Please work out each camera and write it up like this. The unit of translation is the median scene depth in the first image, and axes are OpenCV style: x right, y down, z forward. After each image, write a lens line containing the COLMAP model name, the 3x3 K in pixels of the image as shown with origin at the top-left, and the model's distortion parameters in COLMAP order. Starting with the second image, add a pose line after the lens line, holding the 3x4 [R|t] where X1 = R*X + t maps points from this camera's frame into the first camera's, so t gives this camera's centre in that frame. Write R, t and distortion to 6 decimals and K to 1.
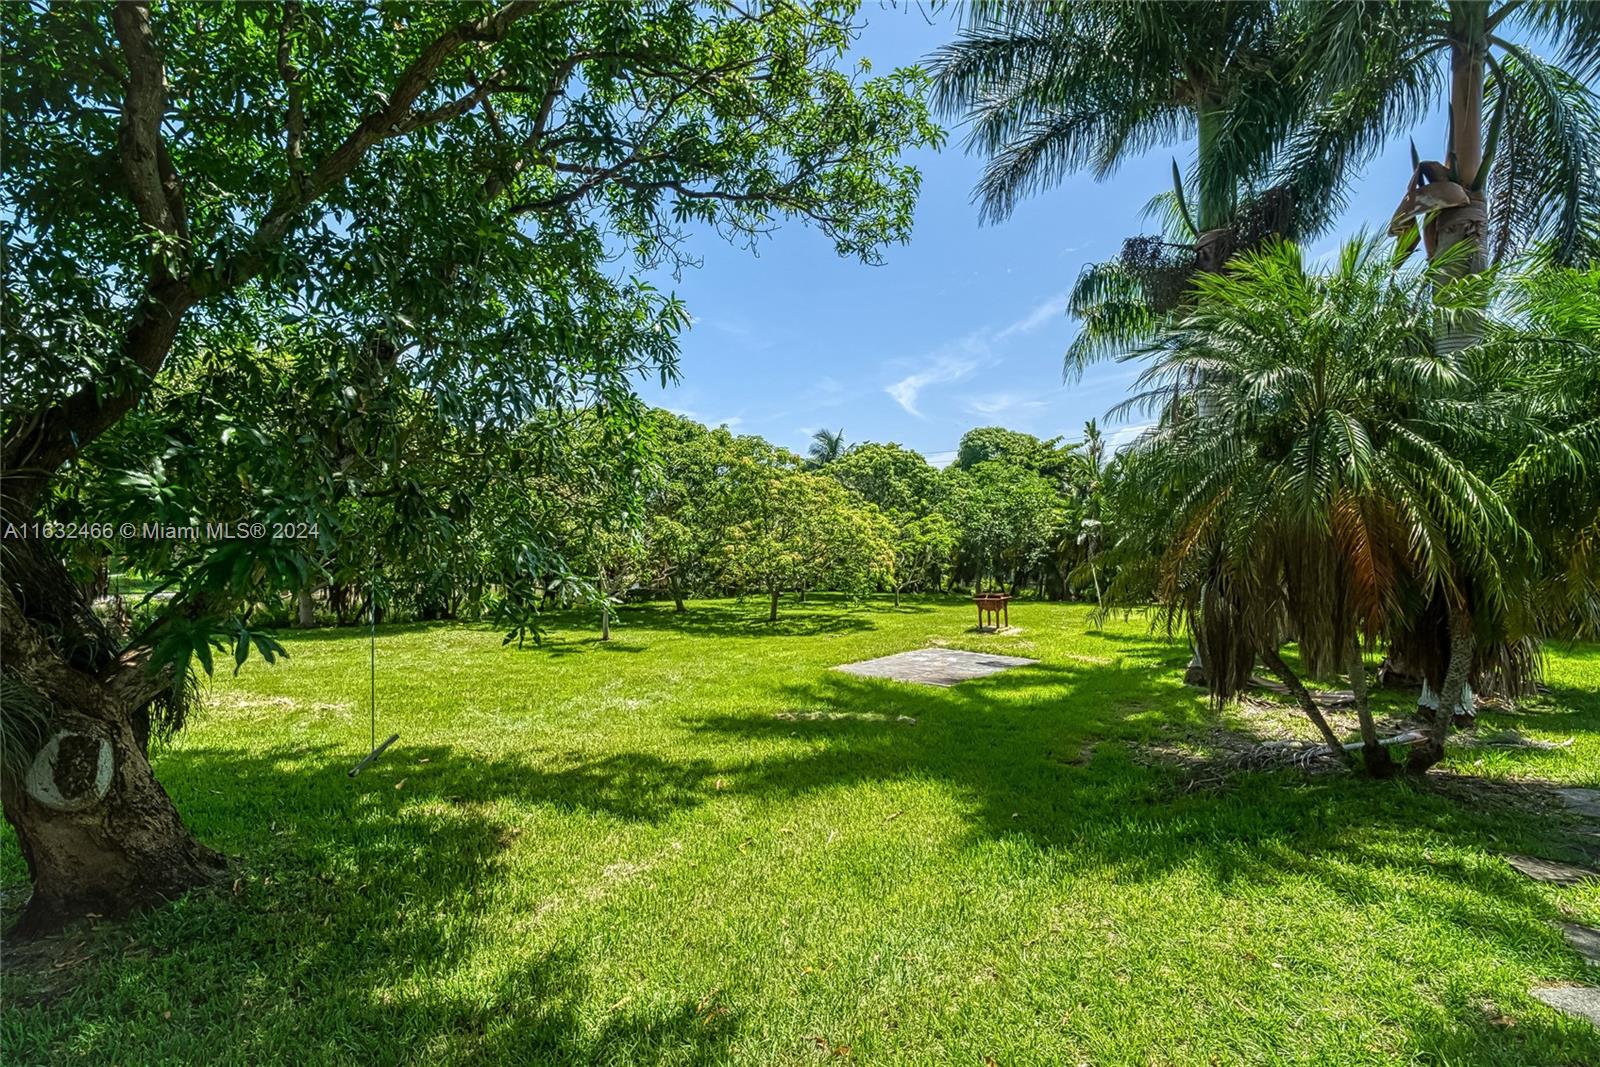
lens RADIAL K [[772.9, 0, 804.1], [0, 772.9, 535.5], [0, 0, 1]] dist [0.003618, -0.002833]
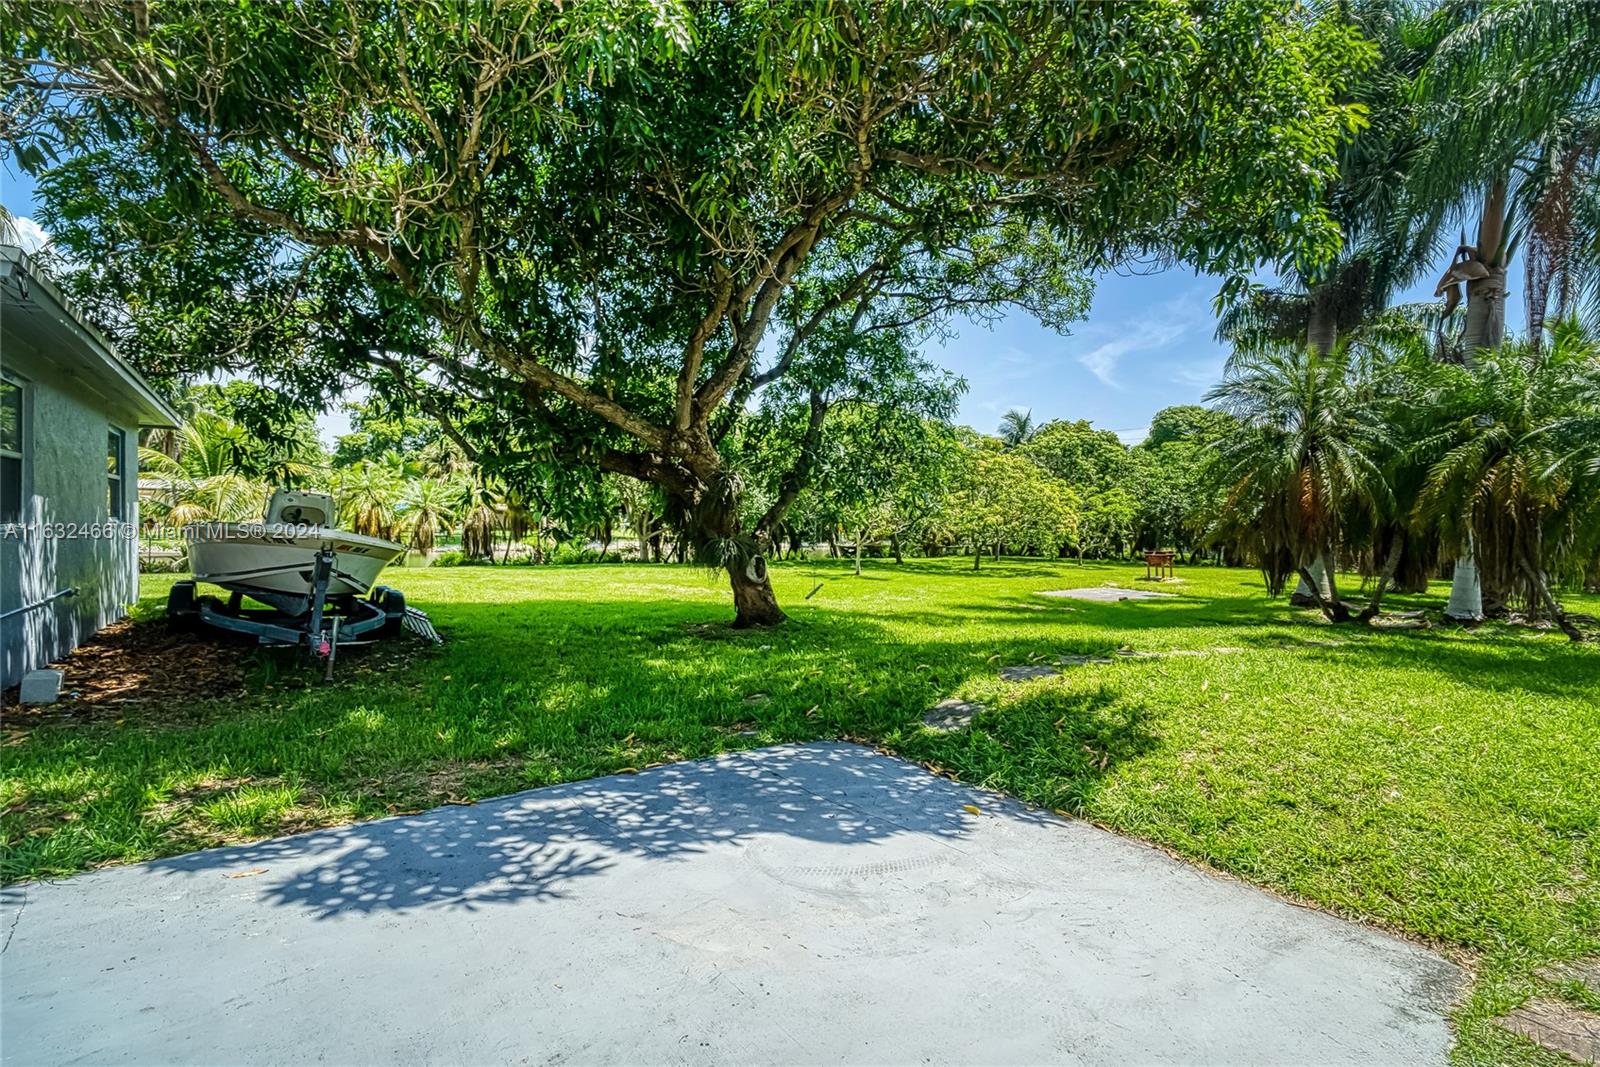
lens RADIAL K [[772.9, 0, 786.3], [0, 772.9, 529.3], [0, 0, 1]] dist [0.003618, -0.002833]
pose [[0.968350, 0.020894, -0.248719, -0.024215], [-0.015579, 0.999607, 0.023317, 0.015011], [0.249108, -0.018704, 0.968295, -0.274029]]
